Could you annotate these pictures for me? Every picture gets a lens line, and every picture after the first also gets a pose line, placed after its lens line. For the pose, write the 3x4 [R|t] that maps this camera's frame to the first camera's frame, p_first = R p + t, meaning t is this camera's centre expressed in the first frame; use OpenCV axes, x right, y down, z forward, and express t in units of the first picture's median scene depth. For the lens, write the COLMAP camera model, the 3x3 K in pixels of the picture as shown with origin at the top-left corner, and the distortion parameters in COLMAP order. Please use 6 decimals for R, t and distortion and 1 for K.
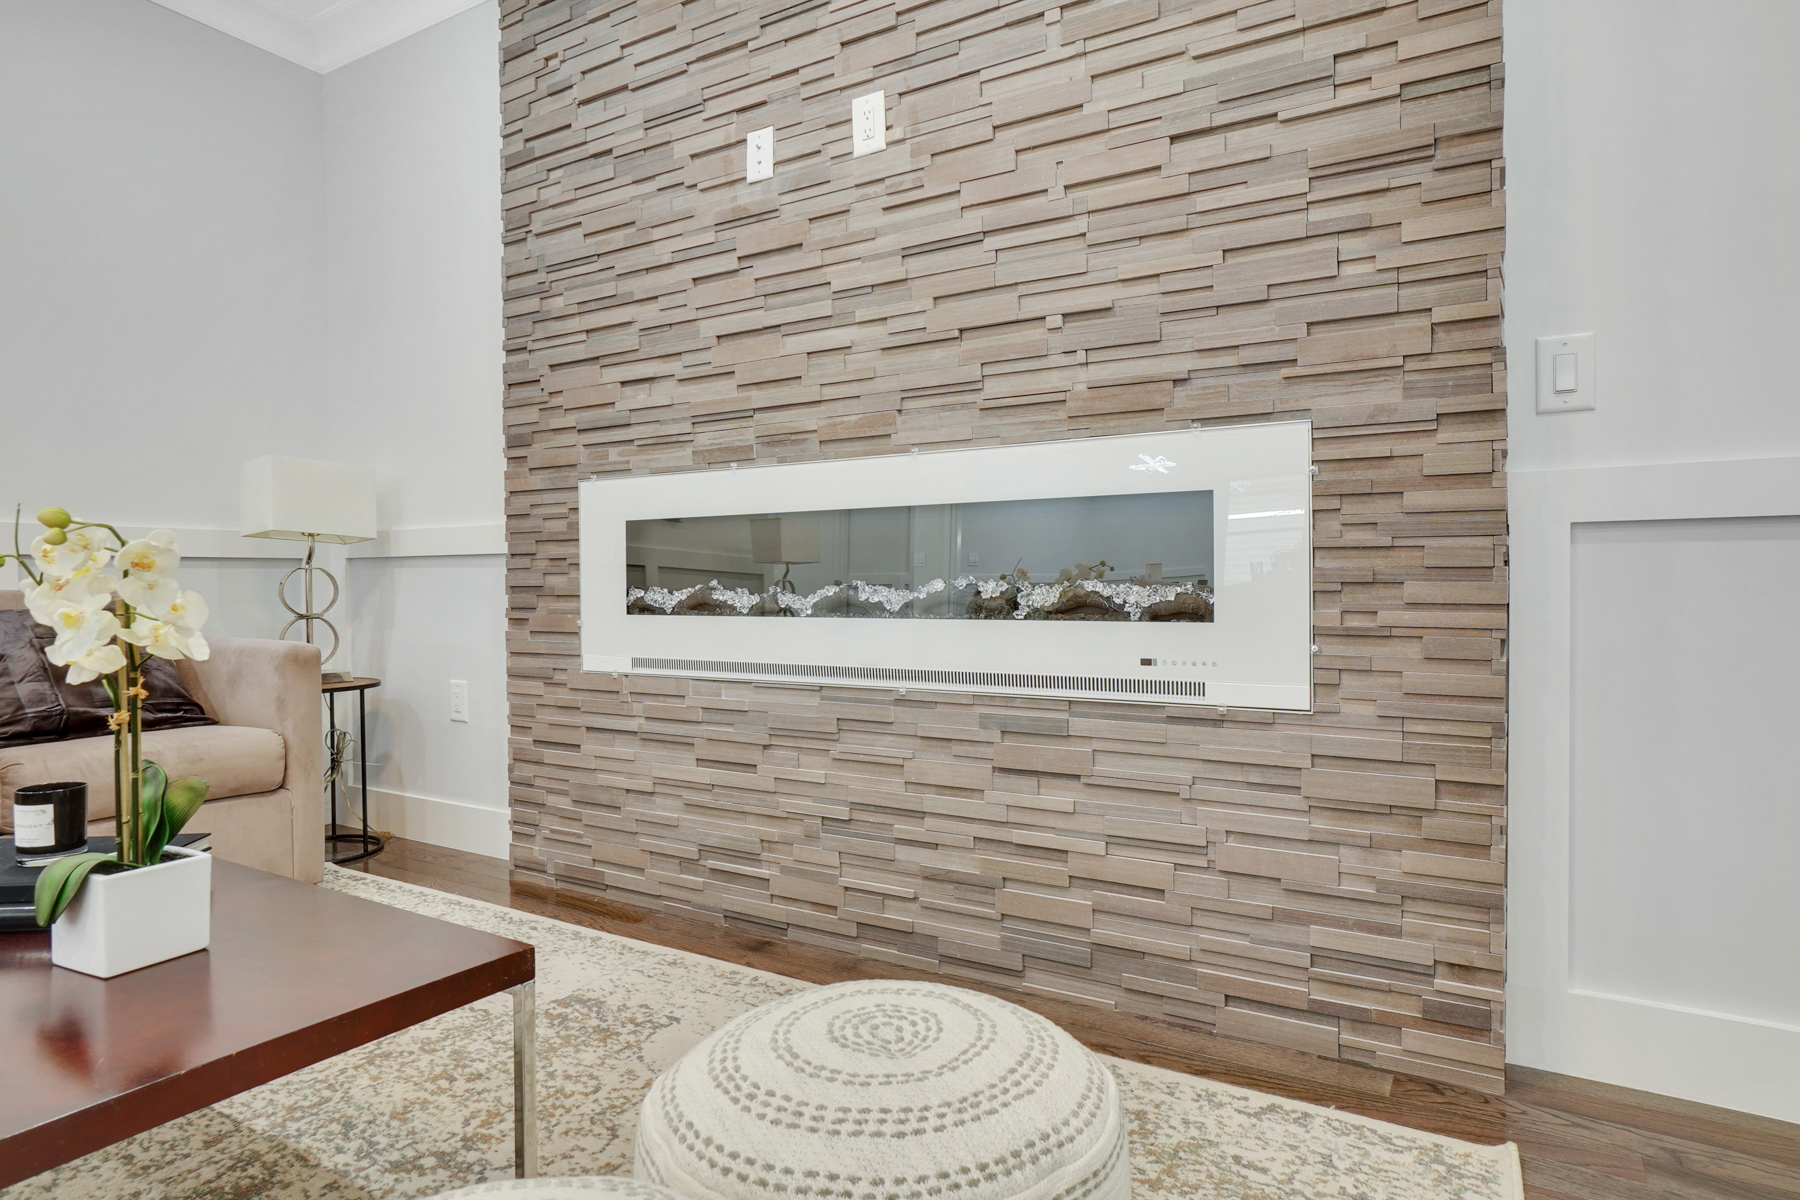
lens RADIAL K [[1033.2, 0, 891.5], [0, 1033.2, 594.4], [0, 0, 1]] dist [-0.015053, 0.000912]
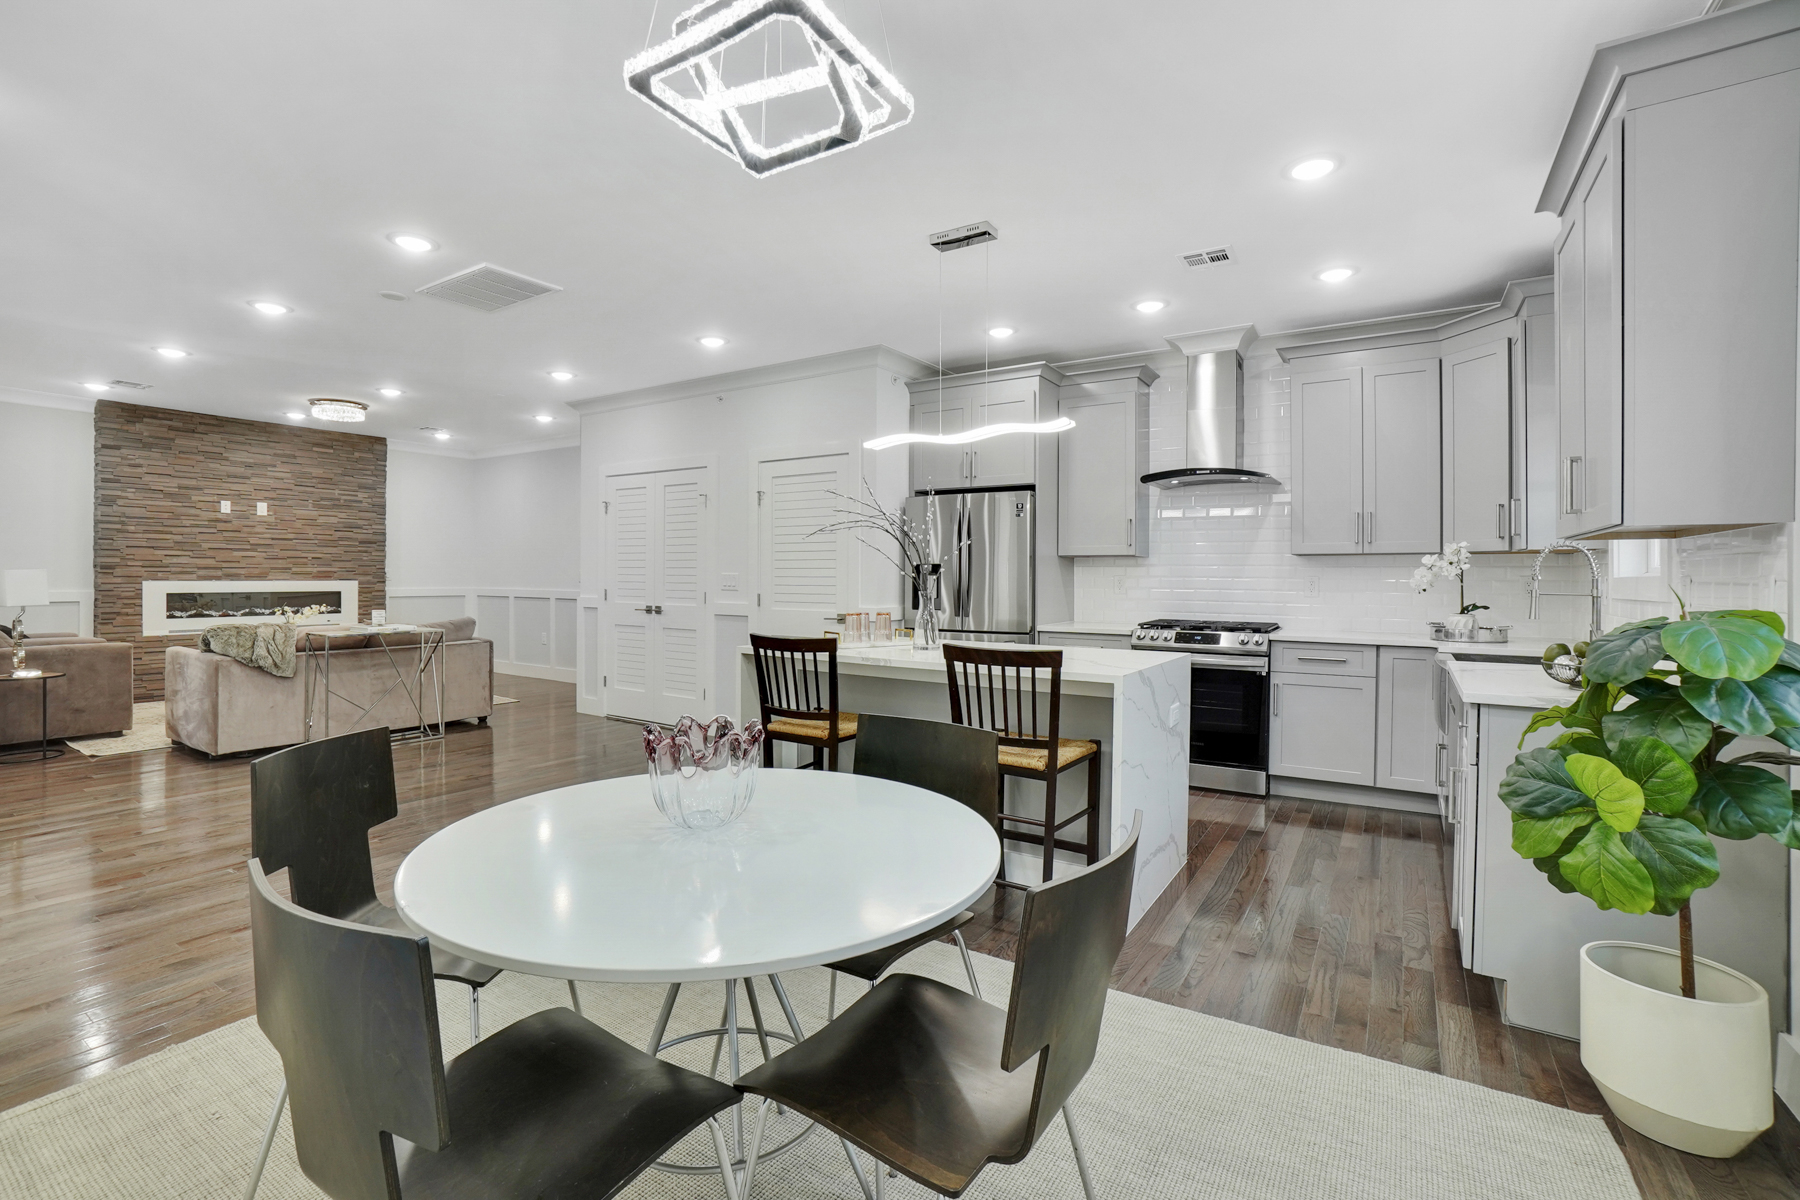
lens RADIAL K [[799.3, 0, 899.0], [0, 799.3, 581.6], [0, 0, 1]] dist [-0.064953, 0.024408]
pose [[0.023439, -0.001276, 0.999724, -3.443003], [0.001939, 0.999997, 0.001231, -0.129985], [-0.999723, 0.001910, 0.023441, -1.951161]]
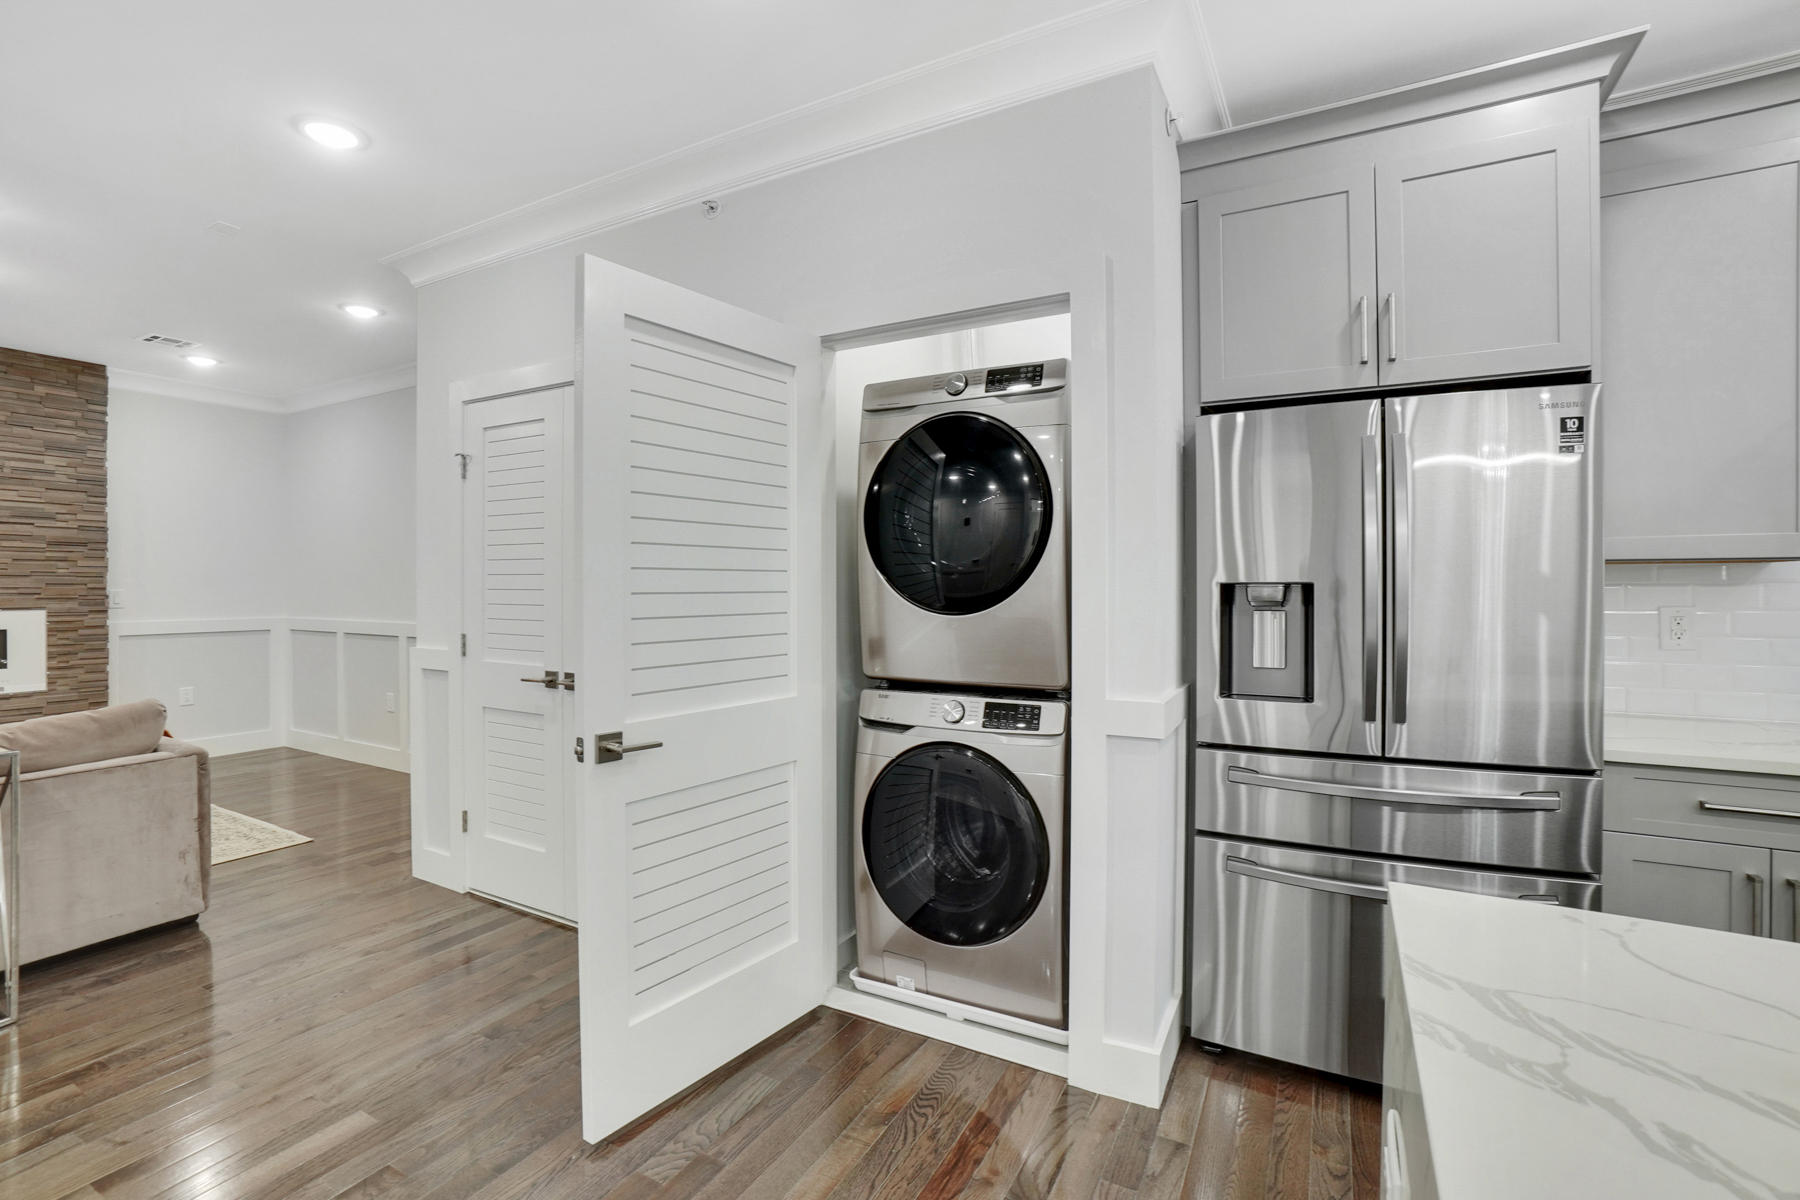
lens RADIAL K [[808.5, 0, 895.9], [0, 808.5, 589.4], [0, 0, 1]] dist [-0.062628, 0.022122]
pose [[-0.043092, 0.000991, 0.999071, -1.959111], [0.007442, 0.999972, -0.000671, -0.174759], [-0.999043, 0.007406, -0.043098, -1.503116]]
